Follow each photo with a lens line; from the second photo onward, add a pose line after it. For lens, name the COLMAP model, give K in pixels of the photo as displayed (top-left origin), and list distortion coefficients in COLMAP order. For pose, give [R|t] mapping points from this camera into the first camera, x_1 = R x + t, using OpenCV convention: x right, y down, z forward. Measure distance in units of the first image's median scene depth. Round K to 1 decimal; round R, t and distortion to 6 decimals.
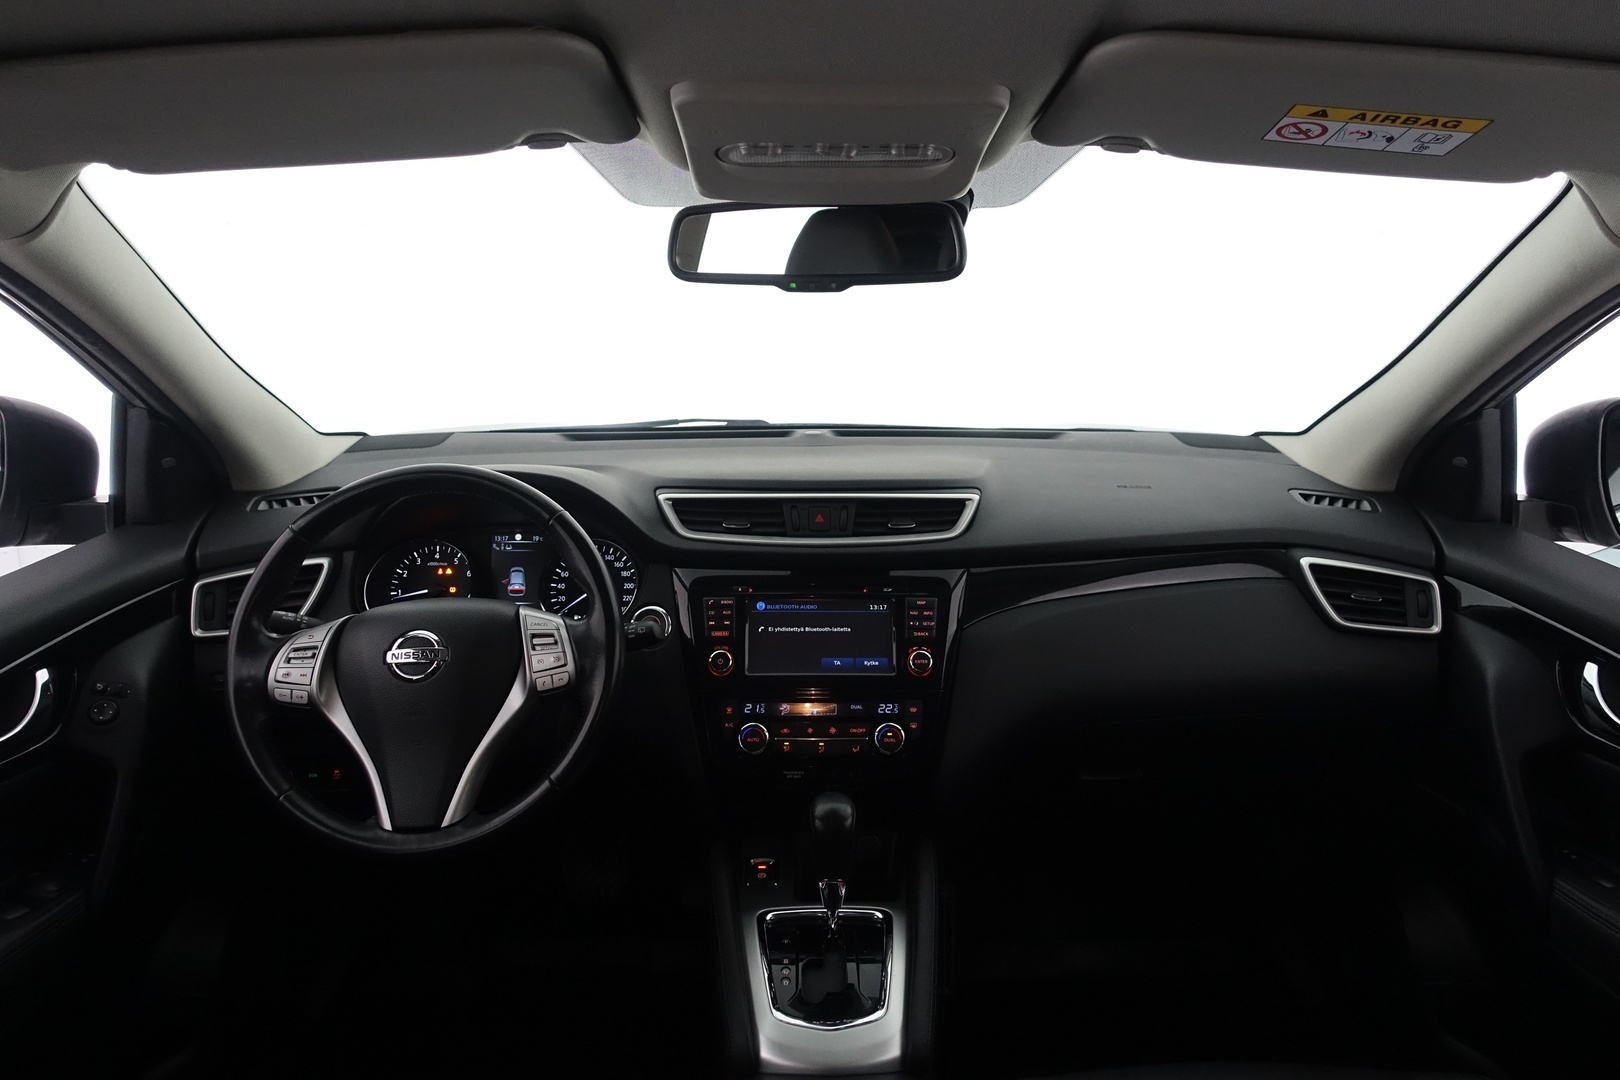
lens RADIAL K [[1126.5, 0, 805.6], [0, 1126.5, 535.5], [0, 0, 1]] dist [-0.008812, 0.004282]
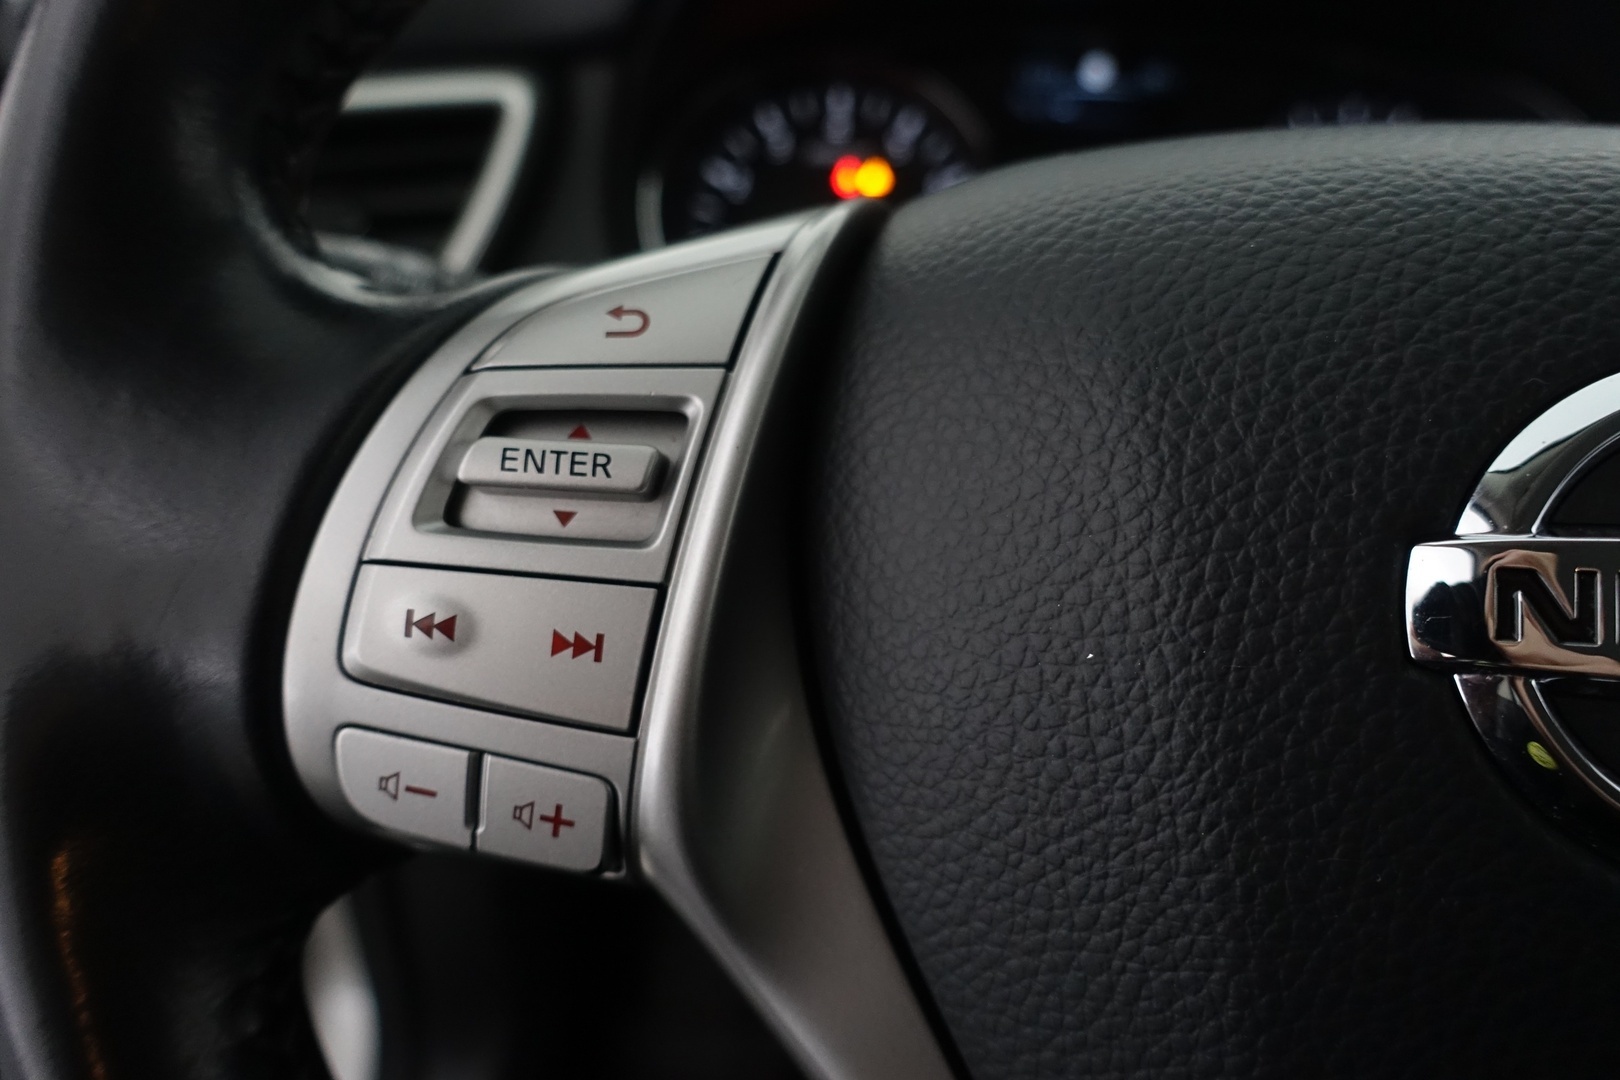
lens RADIAL K [[1126.5, 0, 804.5], [0, 1126.5, 530.8], [0, 0, 1]] dist [-0.008812, 0.004282]
pose [[0.995213, 0.092635, -0.031132, -0.351314], [-0.084701, 0.976527, 0.198041, 0.073096], [0.048746, -0.194456, 0.979699, 0.742427]]
